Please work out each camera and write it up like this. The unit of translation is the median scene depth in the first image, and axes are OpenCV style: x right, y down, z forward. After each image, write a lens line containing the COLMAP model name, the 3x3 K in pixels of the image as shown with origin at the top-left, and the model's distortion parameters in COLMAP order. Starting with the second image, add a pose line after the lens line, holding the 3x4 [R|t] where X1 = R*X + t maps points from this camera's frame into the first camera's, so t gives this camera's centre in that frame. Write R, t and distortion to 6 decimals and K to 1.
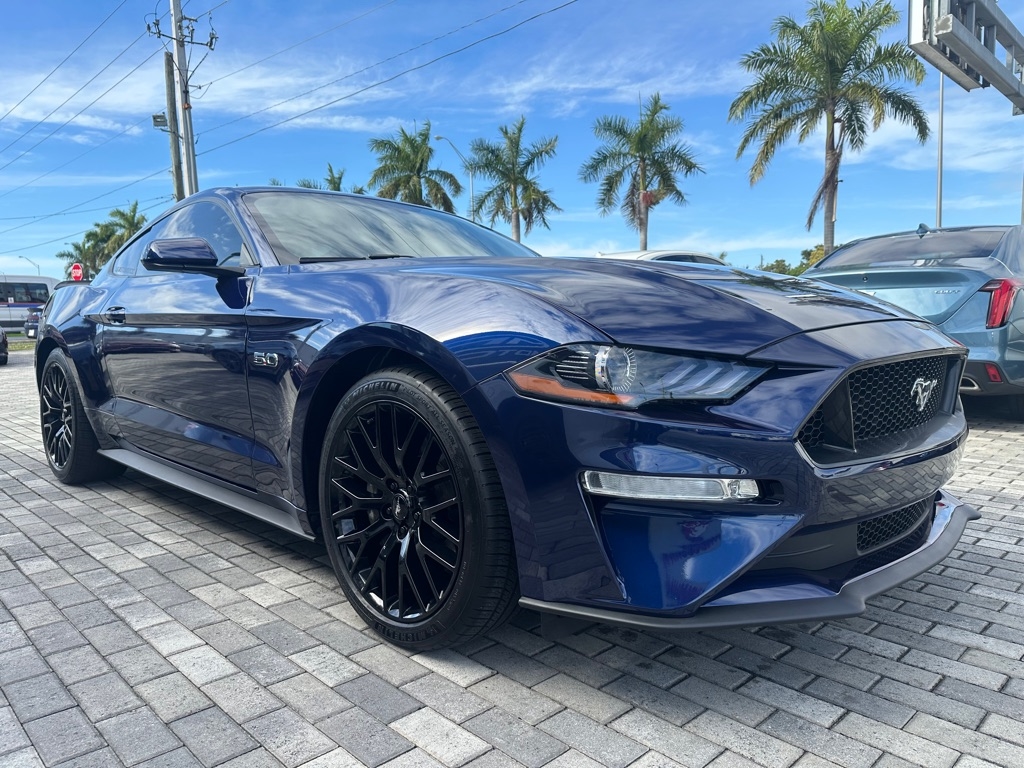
lens RADIAL K [[732.2, 0, 509.0], [0, 732.2, 381.9], [0, 0, 1]] dist [0.008760, -0.016792]
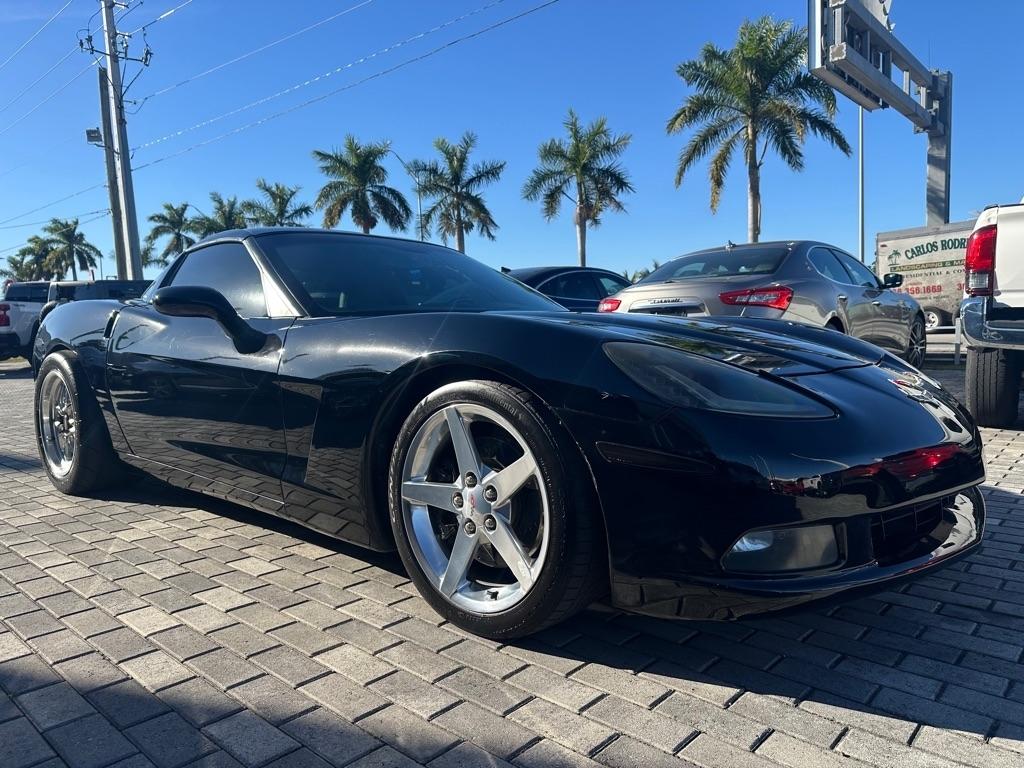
lens RADIAL K [[732.2, 0, 512.7], [0, 732.2, 386.5], [0, 0, 1]] dist [0.008760, -0.016792]
pose [[0.997800, -0.017939, 0.063829, 0.244411], [0.018529, 0.999791, -0.008658, 0.048709], [-0.063660, 0.009822, 0.997923, -0.316216]]
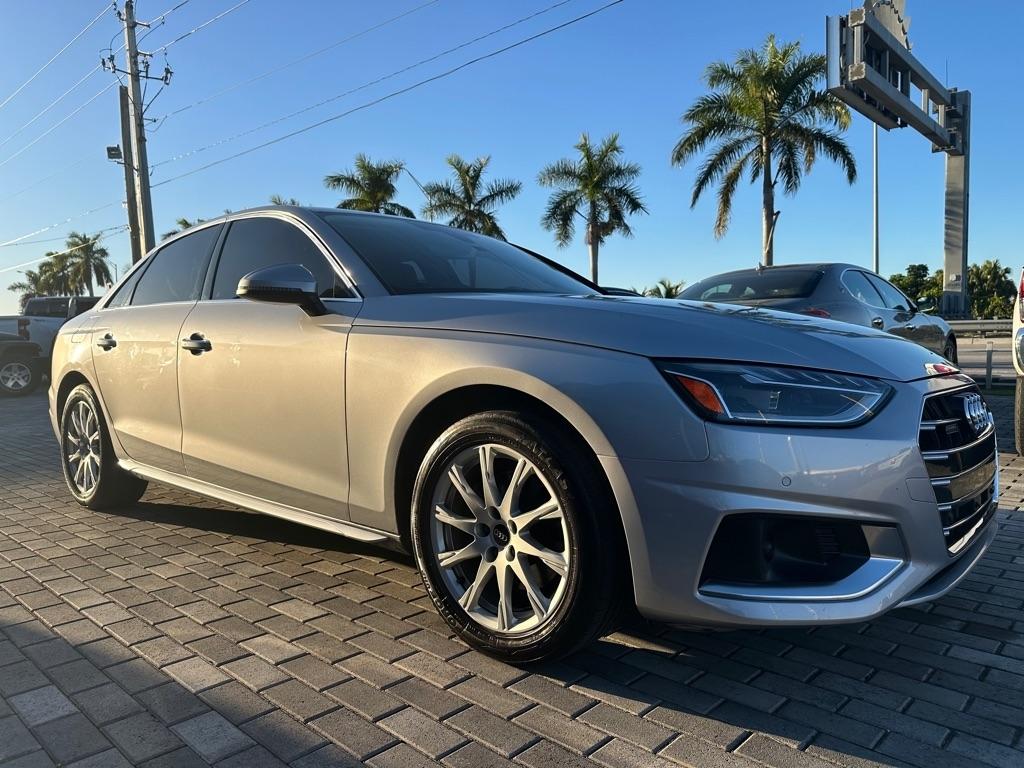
lens RADIAL K [[732.7, 0, 506.2], [0, 732.7, 386.8], [0, 0, 1]] dist [0.002258, -0.008695]
pose [[0.998974, -0.008198, 0.044550, 0.179714], [0.009513, 0.999523, -0.029385, 0.017470], [-0.044288, 0.029779, 0.998575, -0.265248]]
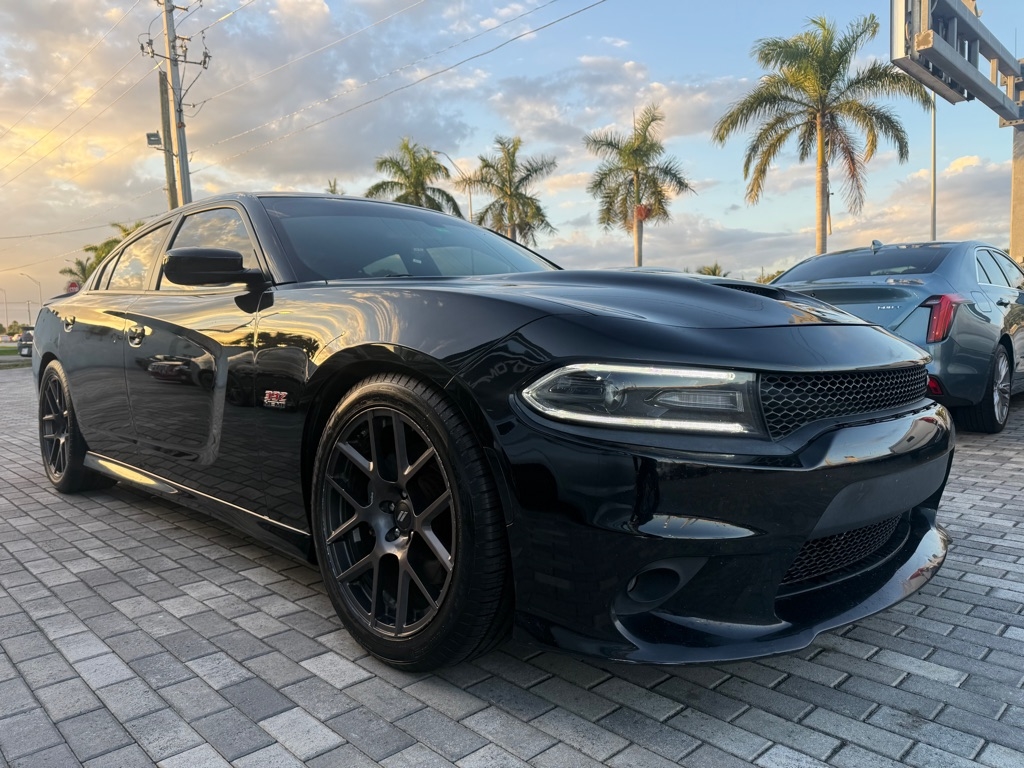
lens RADIAL K [[732.2, 0, 514.7], [0, 732.2, 390.7], [0, 0, 1]] dist [0.008760, -0.016792]
pose [[0.999960, -0.008524, 0.002799, 0.137857], [0.008541, 0.999945, -0.006128, -0.009688], [-0.002747, 0.006152, 0.999977, -0.058028]]
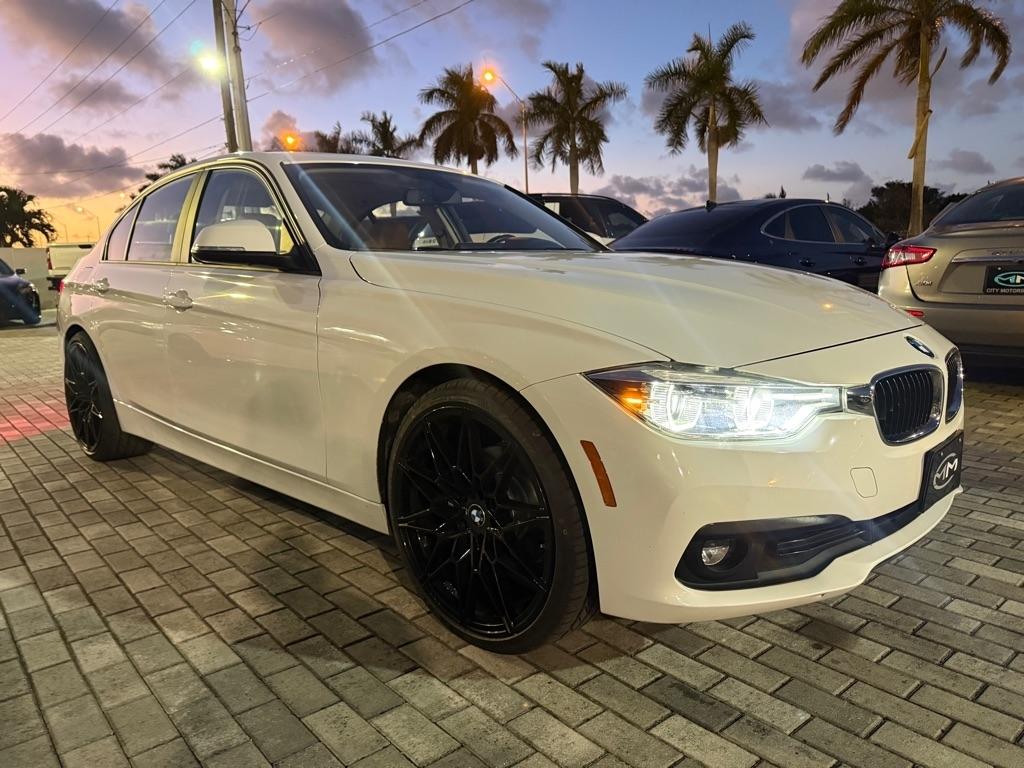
lens RADIAL K [[735.1, 0, 508.3], [0, 735.1, 386.8], [0, 0, 1]] dist [-0.003995, -0.008131]
pose [[0.997665, -0.000979, -0.068291, -0.180490], [0.006434, 0.996797, 0.079711, -0.086120], [0.067995, -0.079964, 0.994476, 0.318165]]
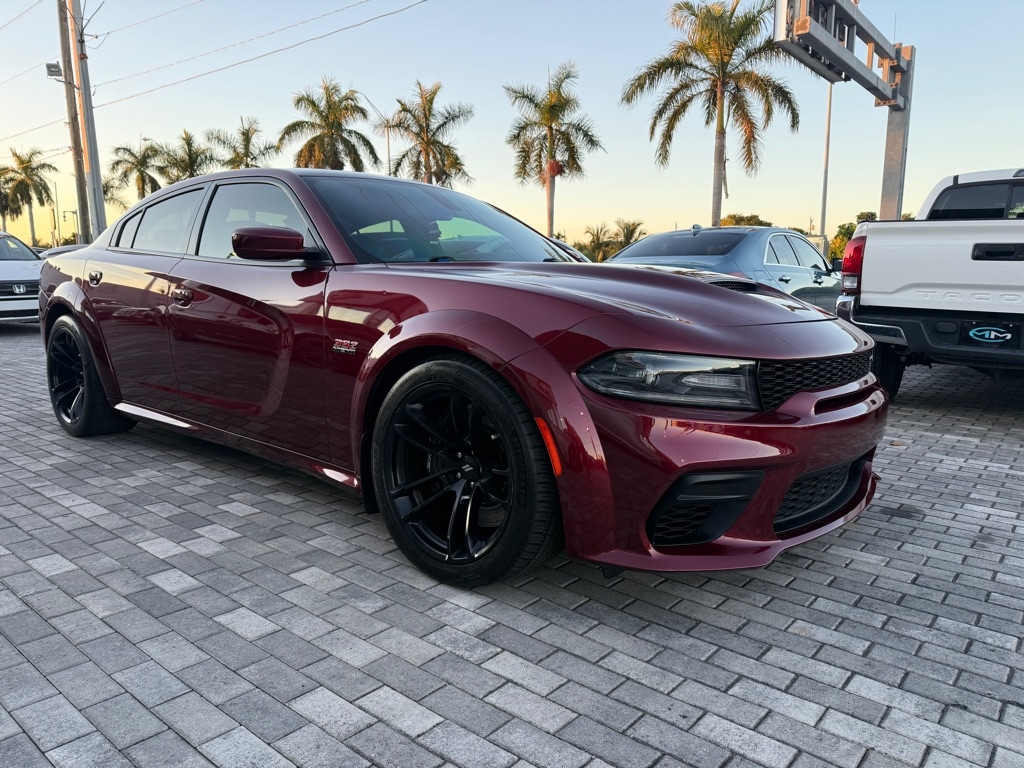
lens RADIAL K [[732.2, 0, 513.1], [0, 732.2, 386.8], [0, 0, 1]] dist [0.008760, -0.016792]
pose [[0.994011, 0.006682, 0.109080, 0.283843], [-0.013223, 0.998150, 0.059350, -0.015196], [-0.108481, -0.060437, 0.992260, -0.596667]]
